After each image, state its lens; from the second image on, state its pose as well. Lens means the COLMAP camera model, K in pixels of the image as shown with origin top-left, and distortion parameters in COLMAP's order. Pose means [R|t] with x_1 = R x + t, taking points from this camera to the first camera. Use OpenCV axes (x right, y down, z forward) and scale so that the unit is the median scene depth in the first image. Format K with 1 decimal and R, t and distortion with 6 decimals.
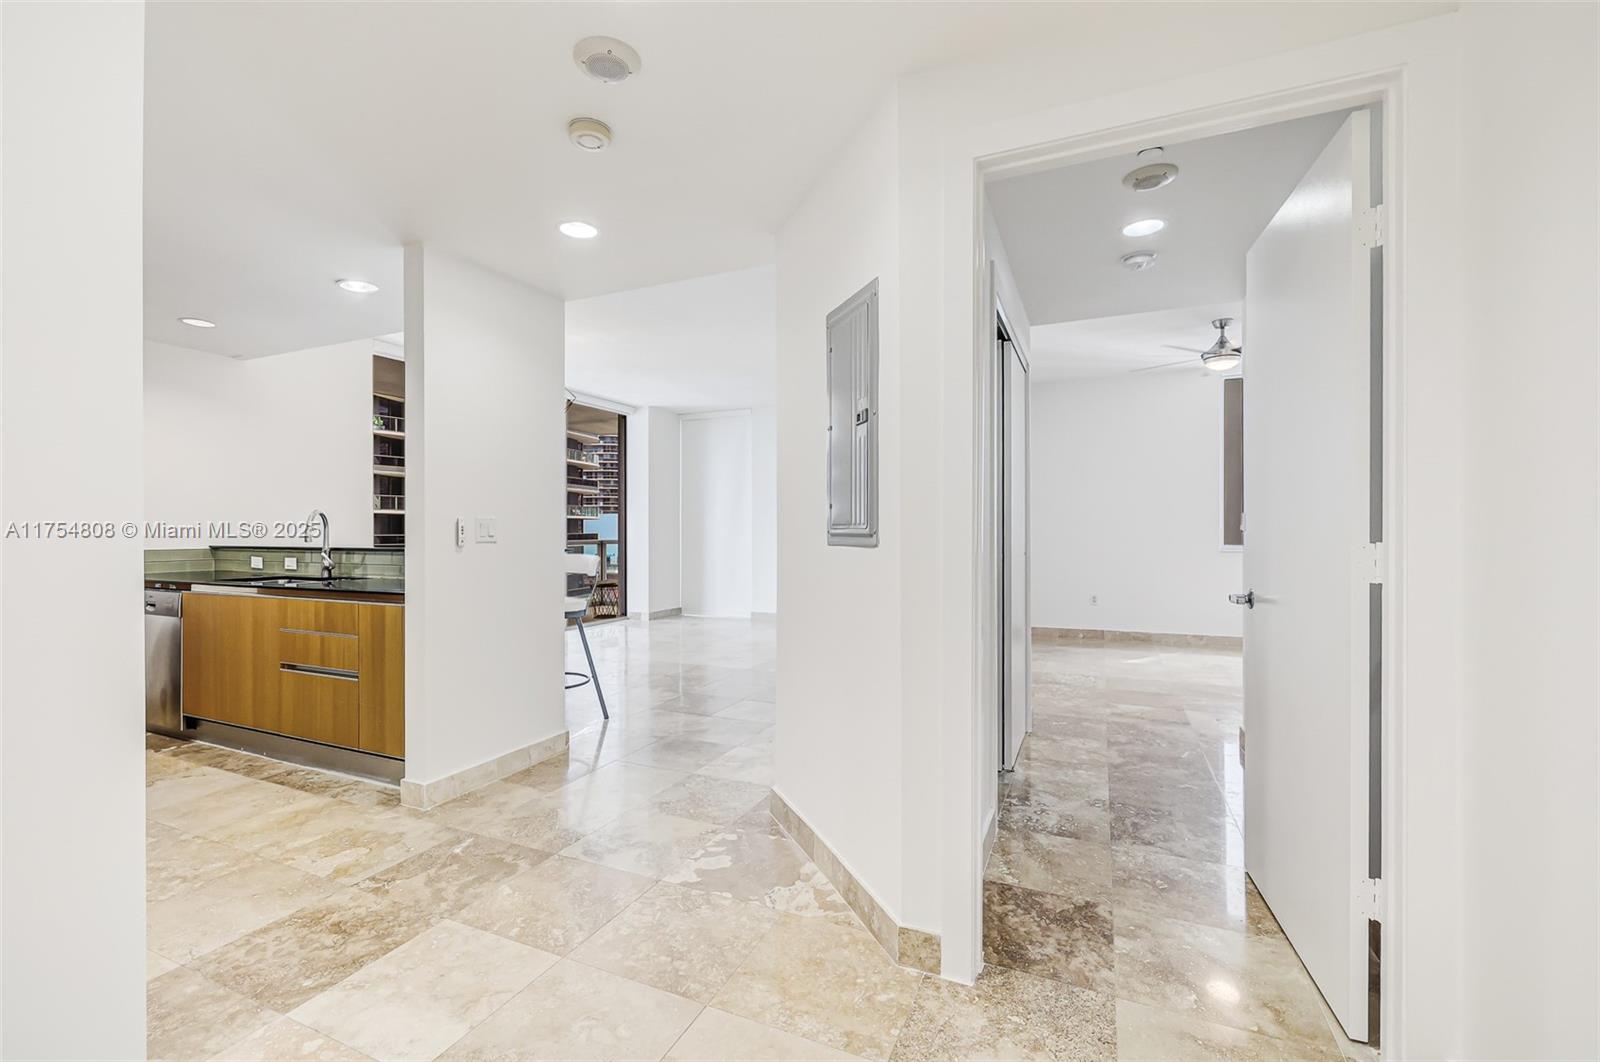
lens RADIAL K [[685.4, 0, 783.7], [0, 685.4, 532.4], [0, 0, 1]] dist [-0.001761, 0.000007]
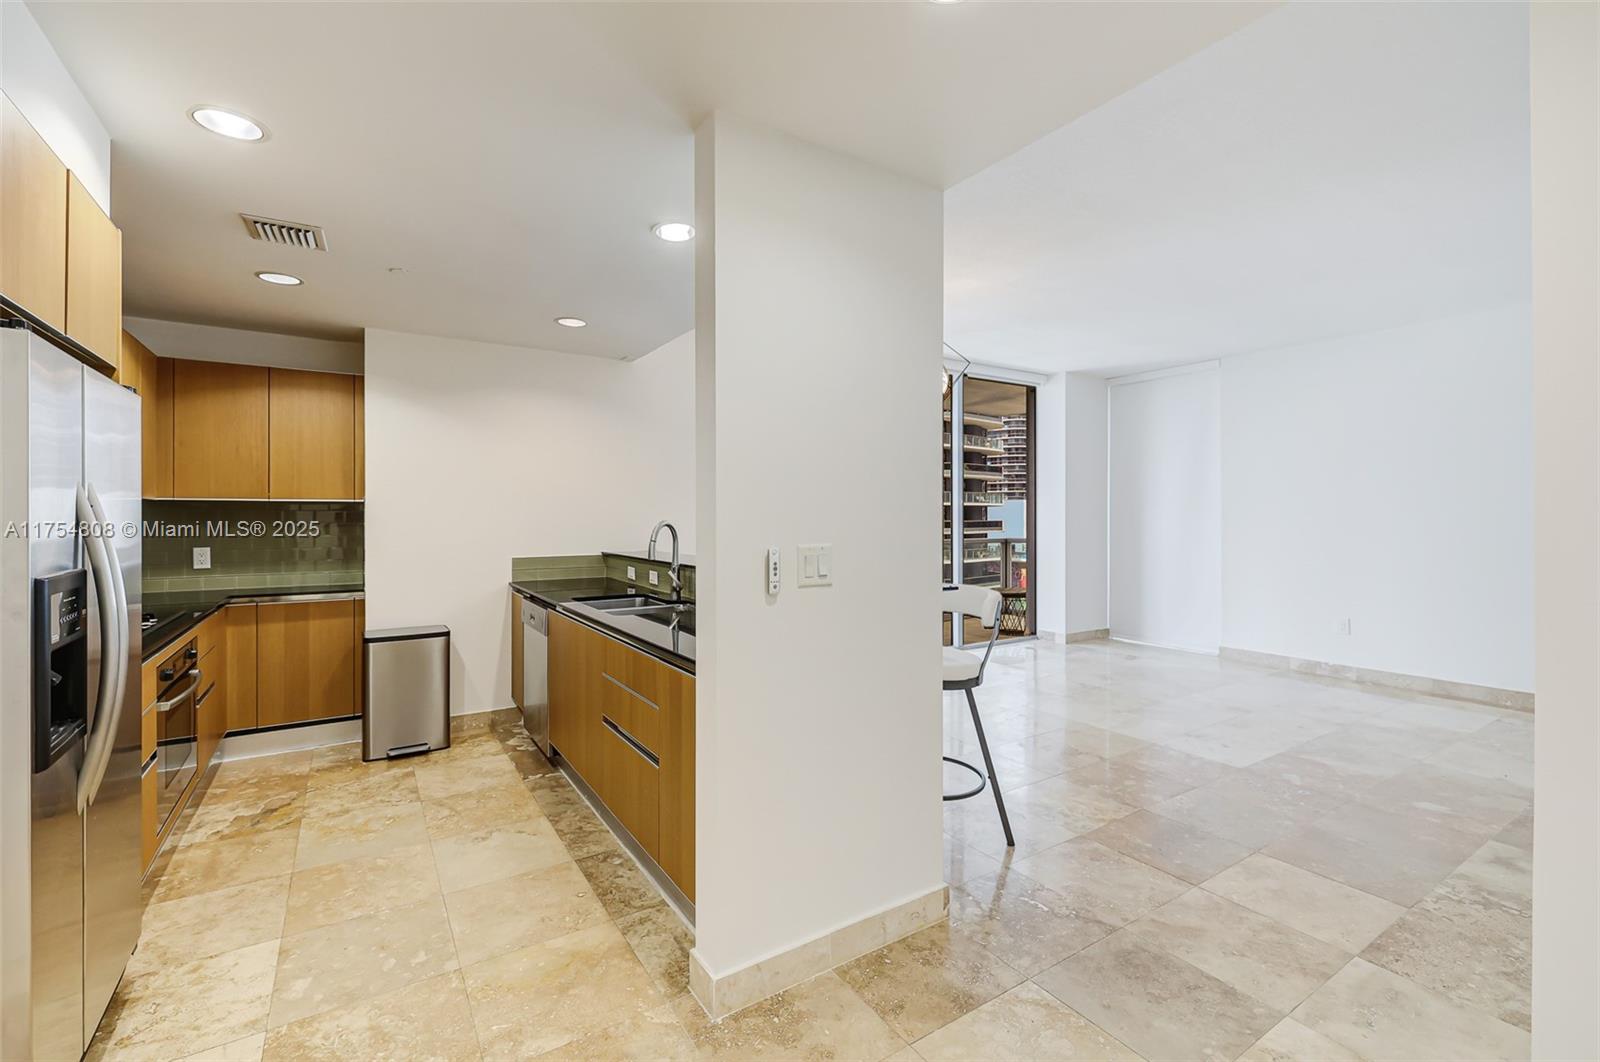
lens RADIAL K [[681.4, 0, 788.2], [0, 681.4, 513.8], [0, 0, 1]] dist [-0.000778, -0.000036]
pose [[0.842278, 0.000501, -0.539043, -0.106664], [-0.003899, 0.999979, -0.005164, -0.041442], [0.539029, 0.006452, 0.842262, 0.408651]]
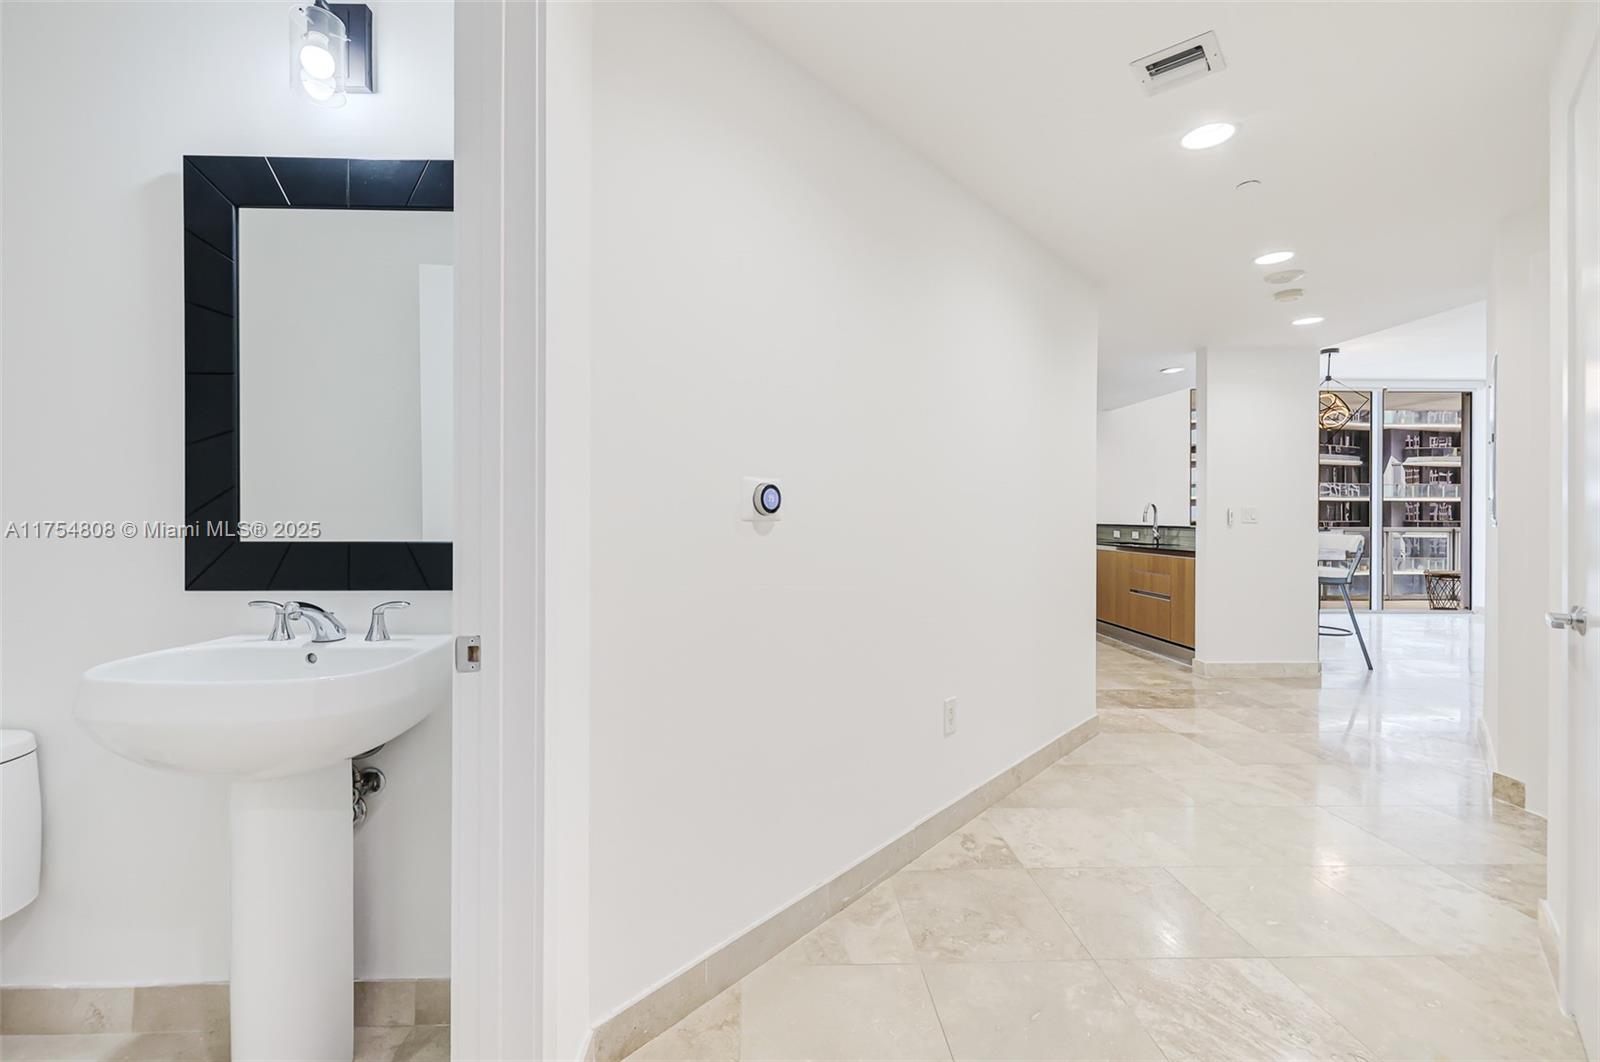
lens RADIAL K [[673.4, 0, 772.2], [0, 673.4, 512.1], [0, 0, 1]] dist [-0.007530, 0.000229]
pose [[0.435607, 0.000786, -0.900137, 0.416014], [-0.007978, 0.999964, -0.002988, 0.002714], [0.900102, 0.008483, 0.435597, -0.576562]]
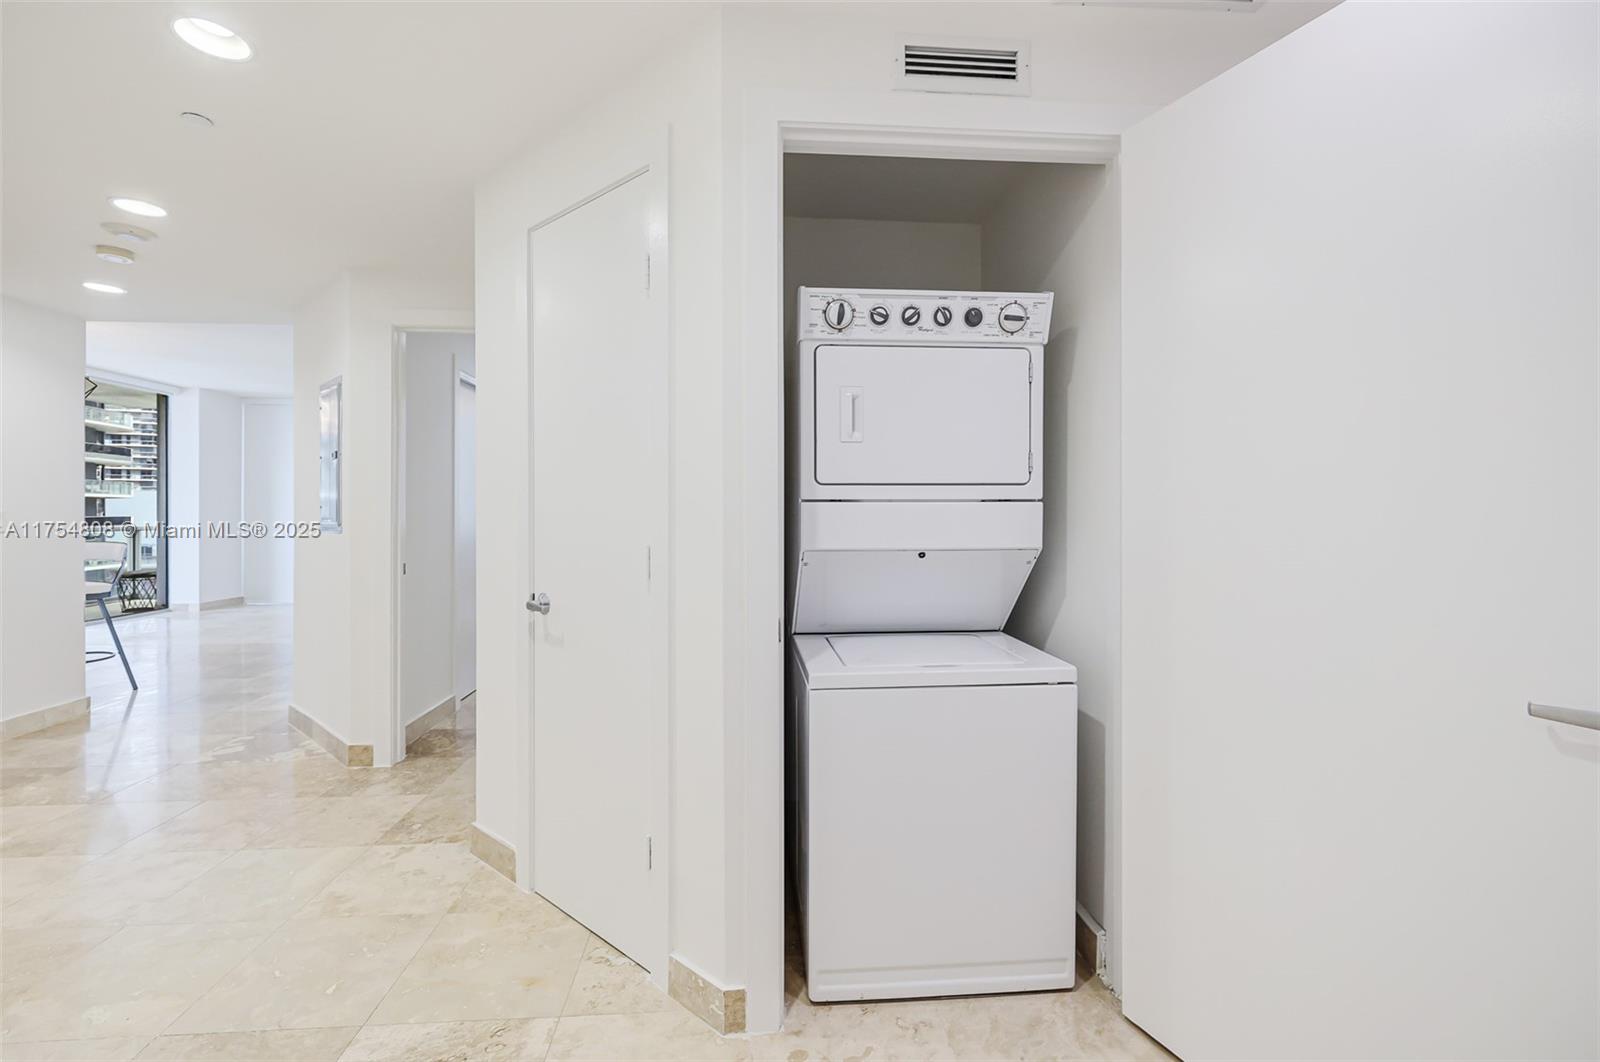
lens RADIAL K [[681.4, 0, 788.2], [0, 681.4, 513.8], [0, 0, 1]] dist [-0.000778, -0.000036]
pose [[0.876394, 0.000093, 0.481594, 0.162281], [0.000730, 0.999999, -0.001521, -0.012342], [-0.481594, 0.001684, 0.876393, -0.565365]]
